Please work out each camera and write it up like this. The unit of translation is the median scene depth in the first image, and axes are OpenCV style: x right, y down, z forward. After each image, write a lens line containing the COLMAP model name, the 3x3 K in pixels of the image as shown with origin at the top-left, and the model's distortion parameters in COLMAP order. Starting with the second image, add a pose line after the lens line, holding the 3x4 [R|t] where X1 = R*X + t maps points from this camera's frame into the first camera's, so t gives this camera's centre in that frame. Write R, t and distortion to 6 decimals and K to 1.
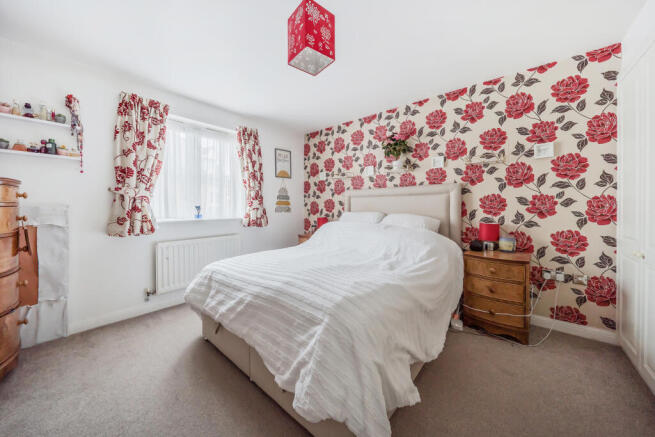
lens RADIAL K [[221.8, 0, 364.3], [0, 221.8, 207.4], [0, 0, 1]] dist [-0.008093, -0.000101]
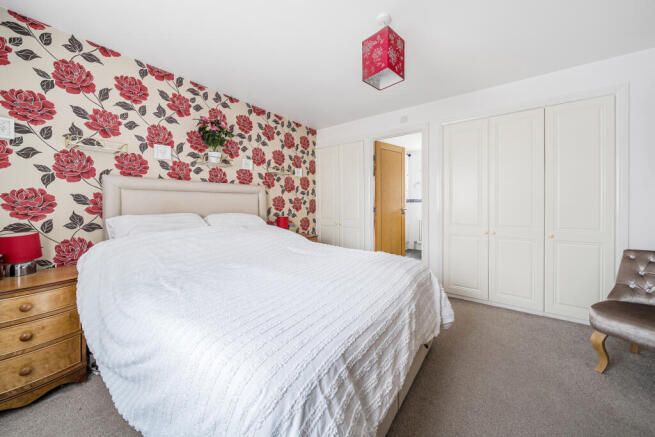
lens RADIAL K [[221.8, 0, 340.9], [0, 221.8, 205.0], [0, 0, 1]] dist [-0.008093, -0.000101]
pose [[-0.005609, -0.000882, 0.999984, -0.705796], [0.010672, 0.999943, 0.000942, -0.000267], [-0.999927, 0.010677, -0.005599, 0.510451]]
